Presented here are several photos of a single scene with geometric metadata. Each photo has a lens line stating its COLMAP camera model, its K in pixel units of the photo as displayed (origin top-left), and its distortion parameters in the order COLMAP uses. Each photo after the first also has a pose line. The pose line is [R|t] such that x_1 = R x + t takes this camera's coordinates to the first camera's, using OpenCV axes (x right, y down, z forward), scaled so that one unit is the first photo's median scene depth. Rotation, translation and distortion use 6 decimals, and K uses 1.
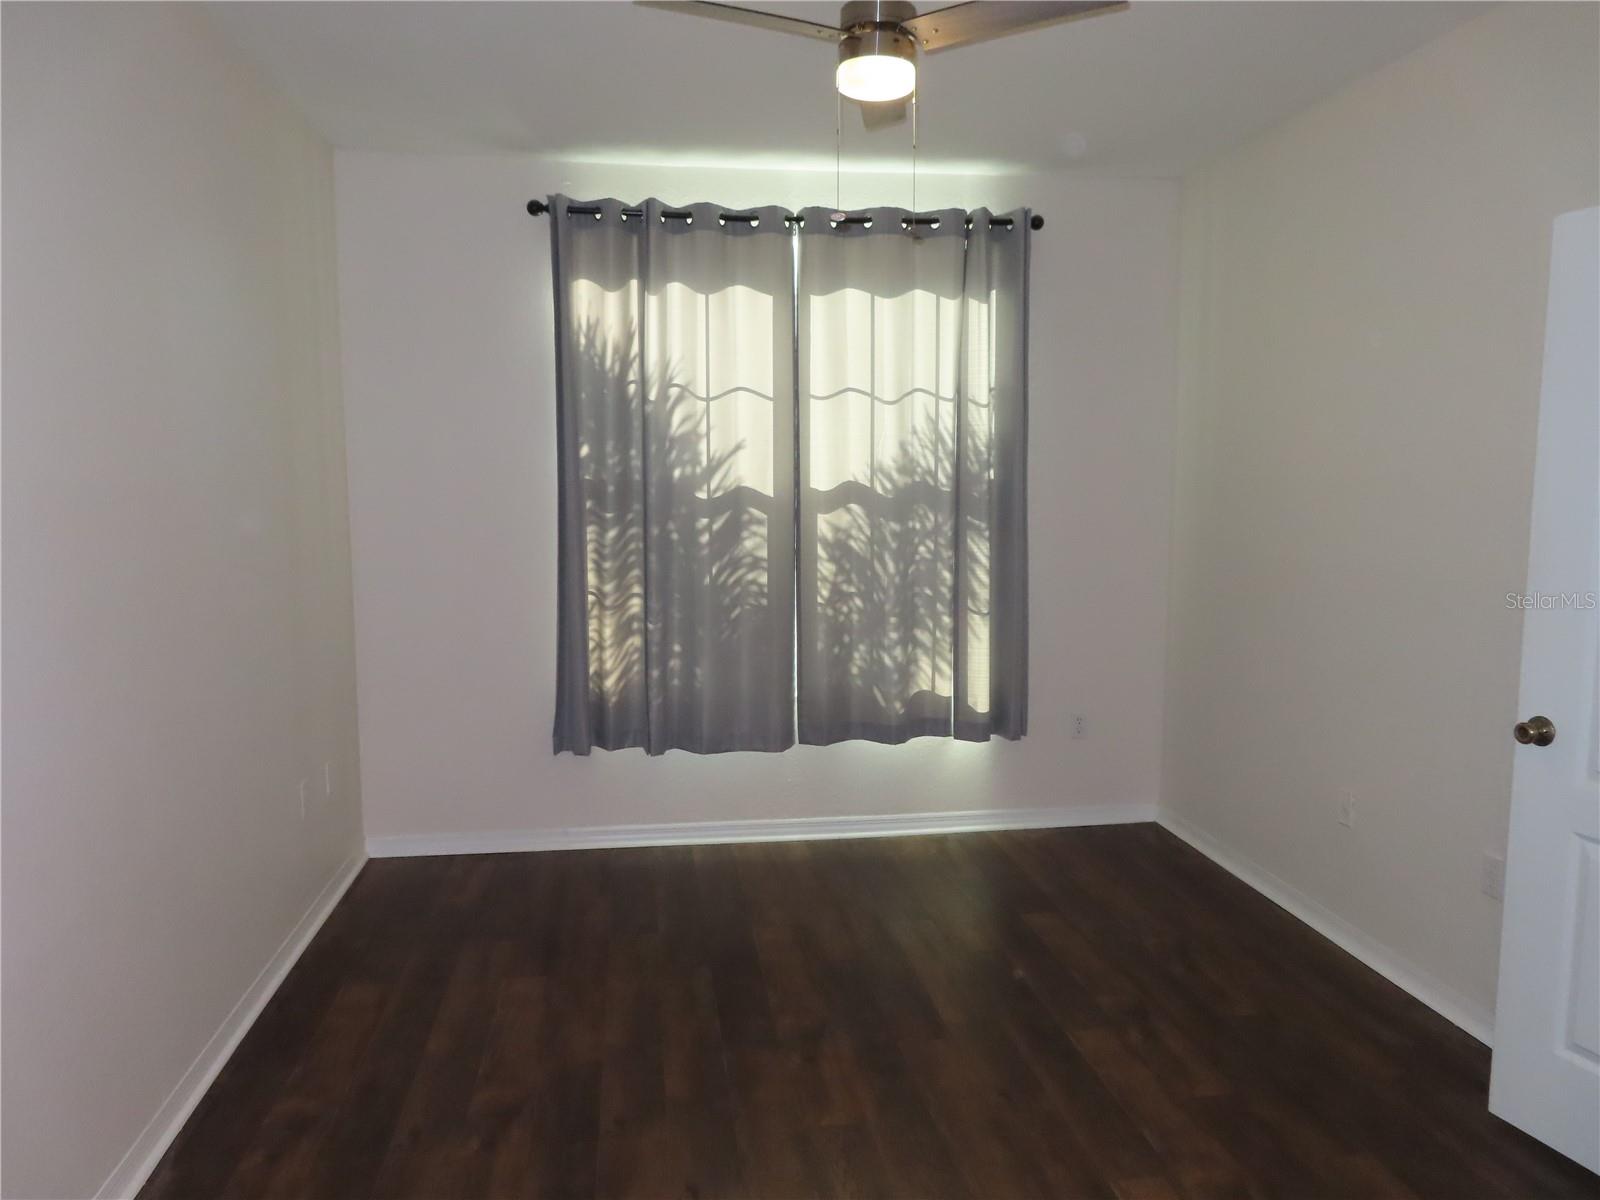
lens RADIAL K [[1152.2, 0, 797.4], [0, 1152.2, 595.4], [0, 0, 1]] dist [-0.032702, 0.038283]
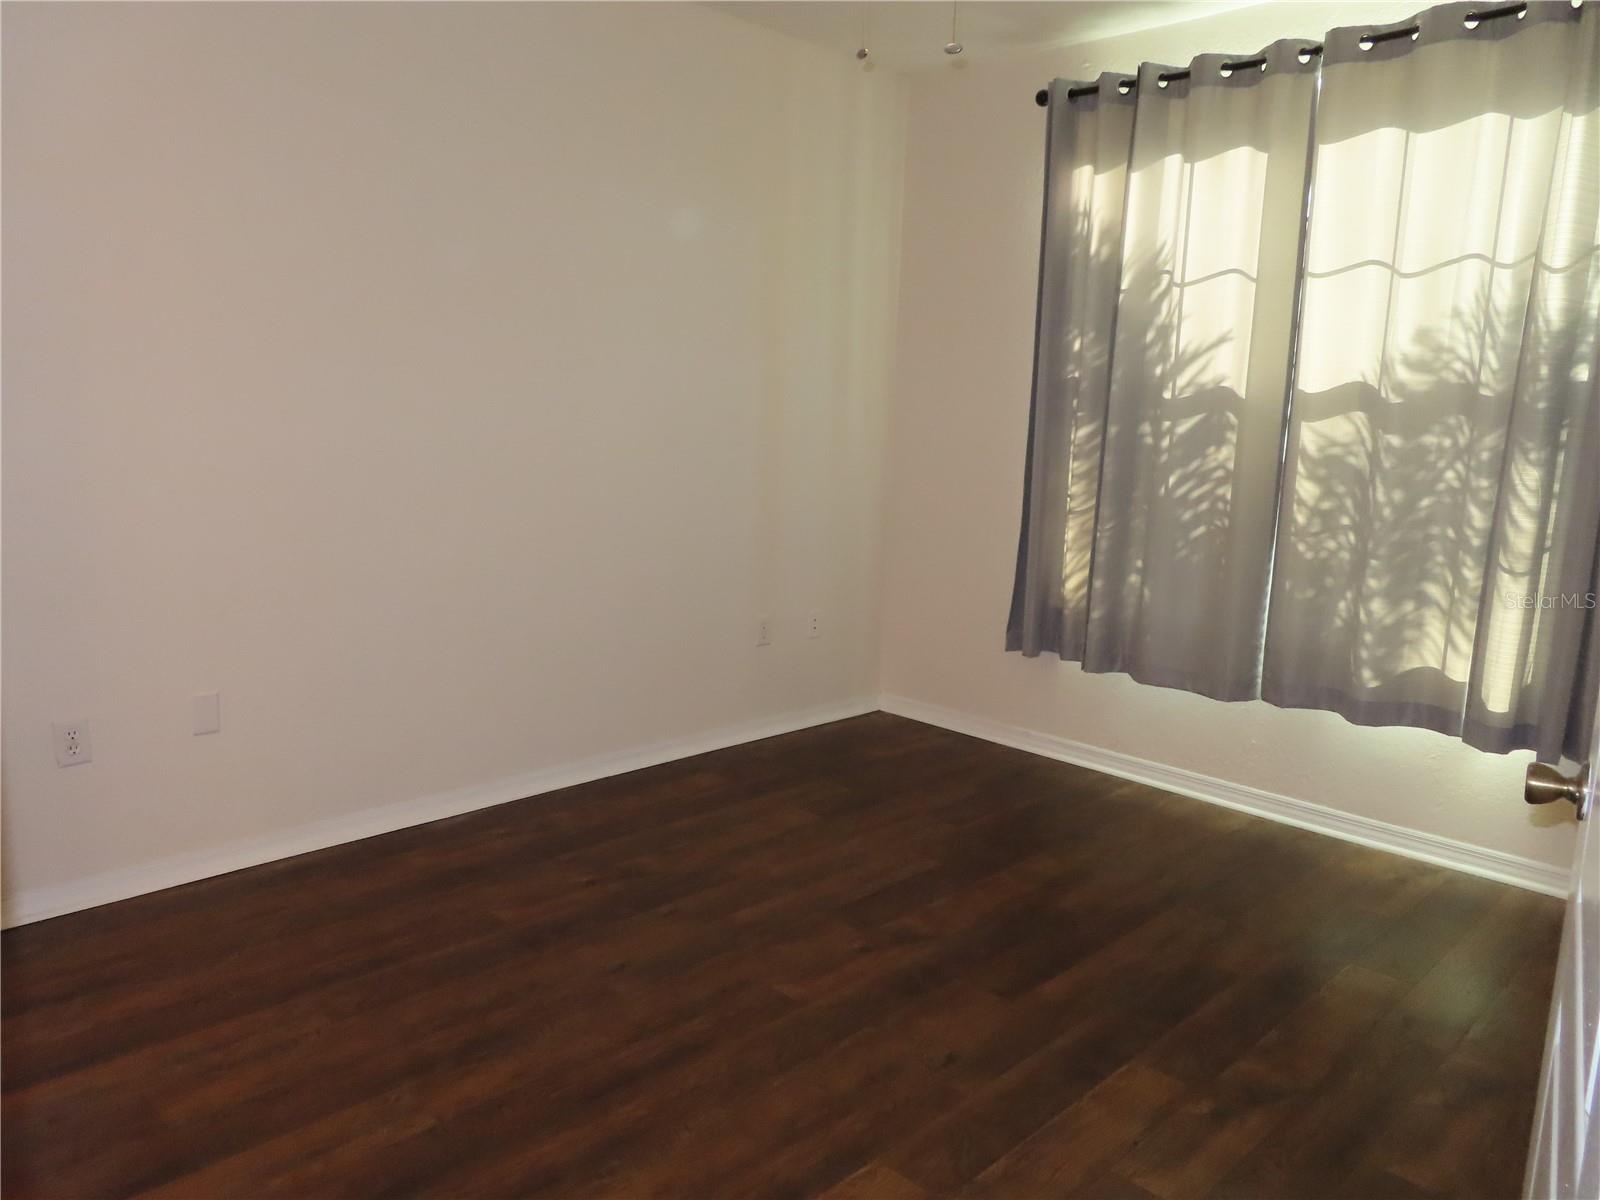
lens RADIAL K [[1152.2, 0, 797.4], [0, 1152.2, 595.4], [0, 0, 1]] dist [-0.032702, 0.038283]
pose [[0.595236, 0.148684, -0.789675, 0.456705], [-0.117750, 0.988263, 0.097319, 0.013452], [0.794877, 0.035057, 0.605757, 0.233091]]
